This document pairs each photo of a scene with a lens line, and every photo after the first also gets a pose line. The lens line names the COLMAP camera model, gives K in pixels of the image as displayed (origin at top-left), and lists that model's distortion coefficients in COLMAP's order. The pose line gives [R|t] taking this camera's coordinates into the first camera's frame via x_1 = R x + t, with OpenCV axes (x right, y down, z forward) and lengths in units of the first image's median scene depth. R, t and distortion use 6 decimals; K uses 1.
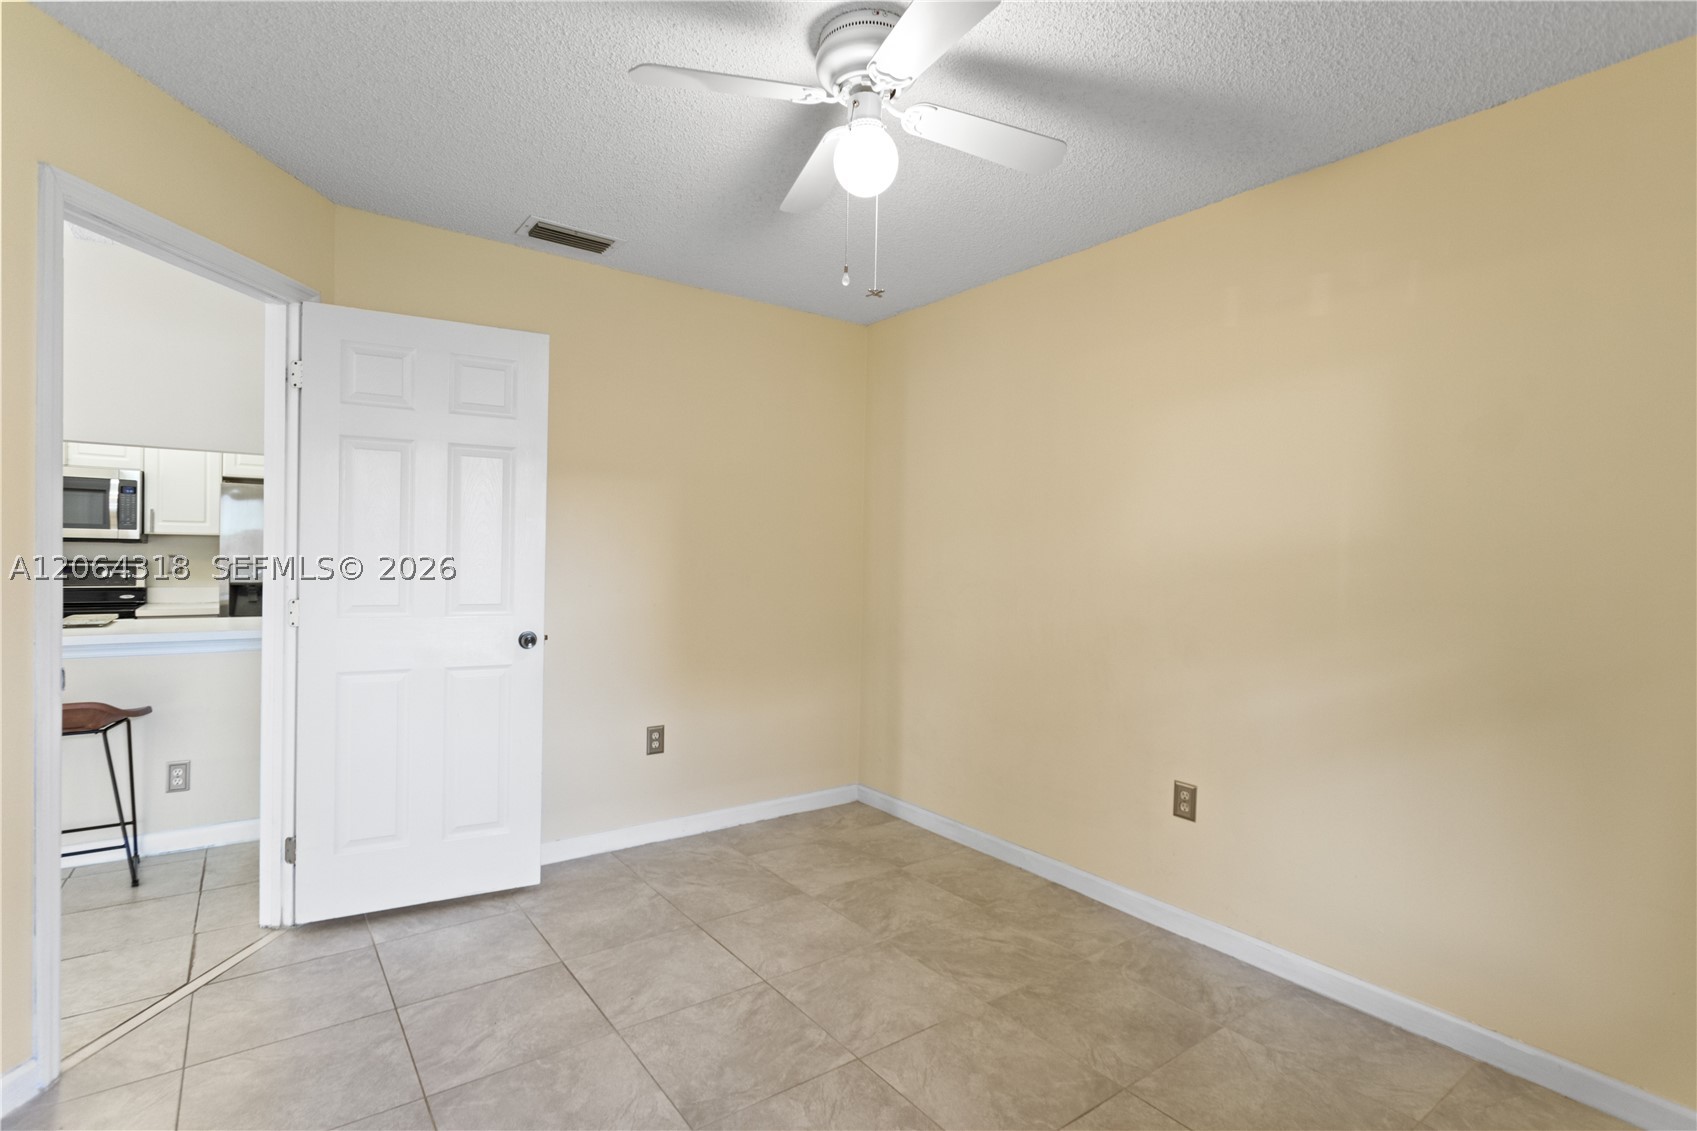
lens RADIAL K [[809.1, 0, 848.5], [0, 809.1, 565.5], [0, 0, 1]] dist [-0.005358, -0.000054]
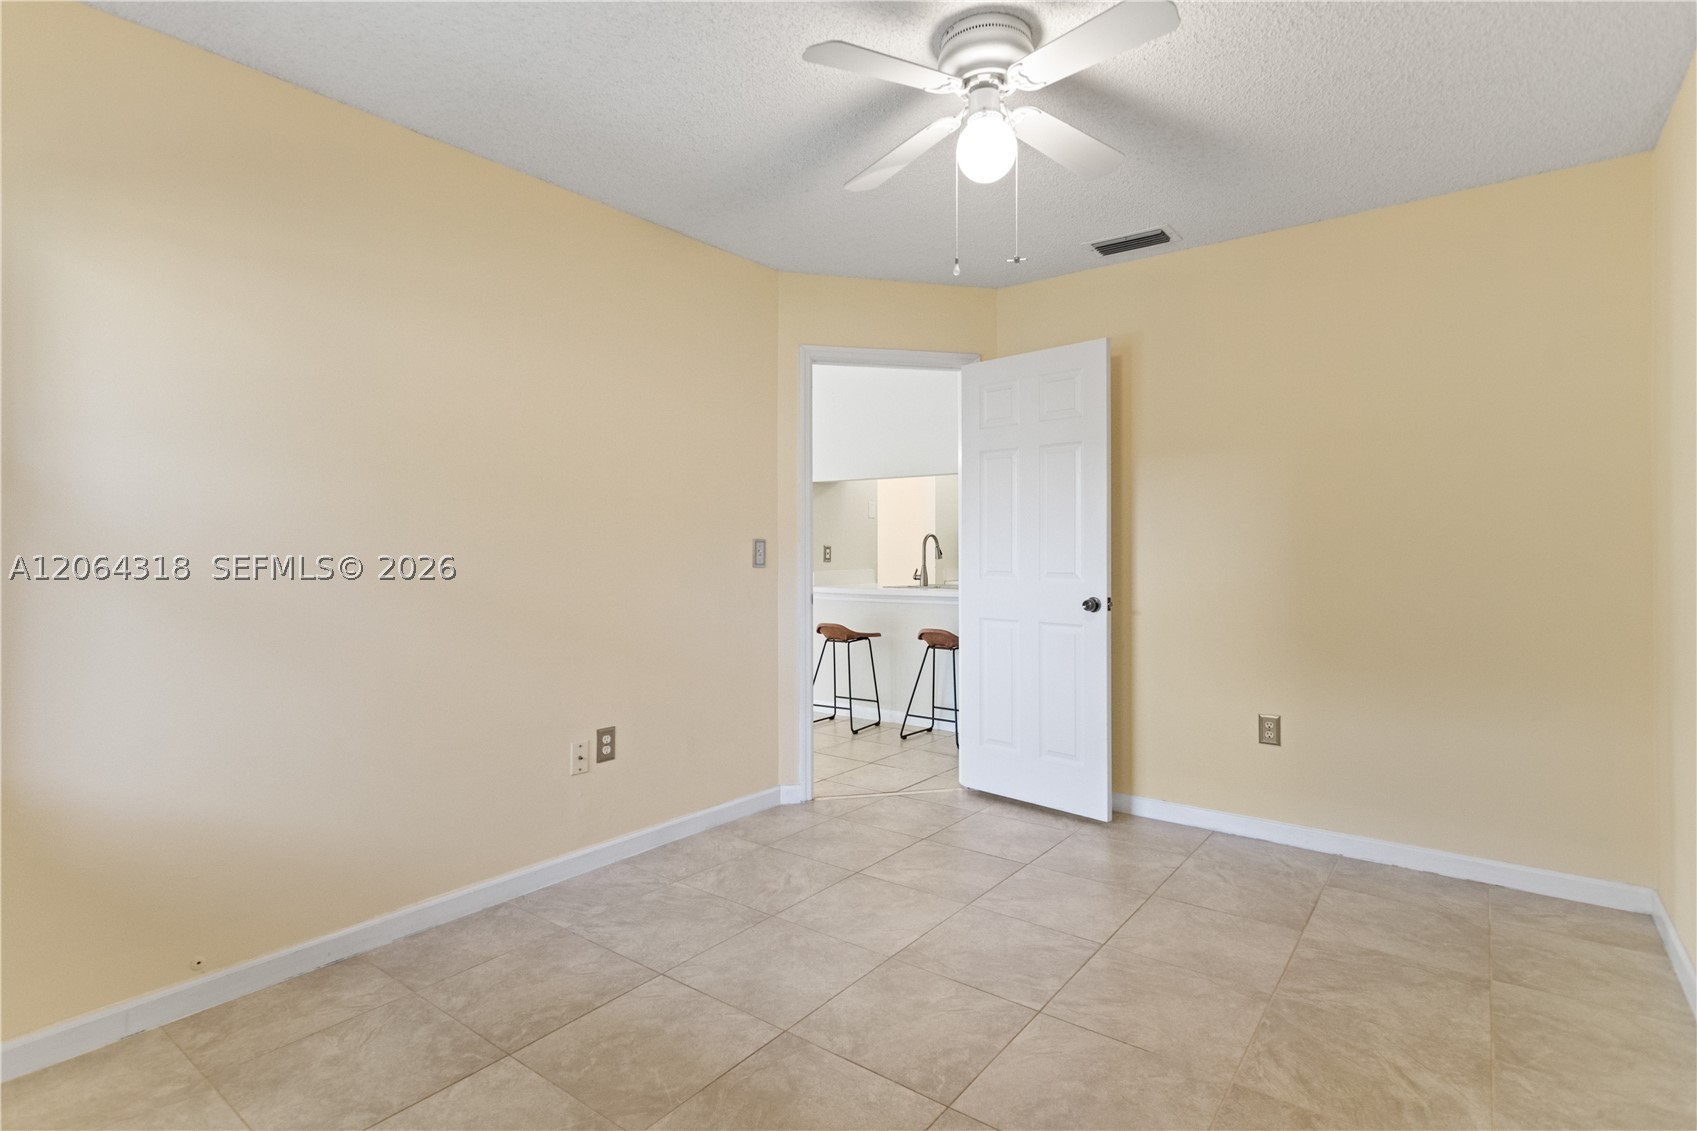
lens RADIAL K [[819.2, 0, 836.9], [0, 819.2, 561.9], [0, 0, 1]] dist [-0.000718, 0.000253]
pose [[0.288953, 0.000532, -0.957343, 0.627443], [-0.006838, 0.999975, -0.001508, 0.033754], [0.957319, 0.006982, 0.288949, 0.310282]]
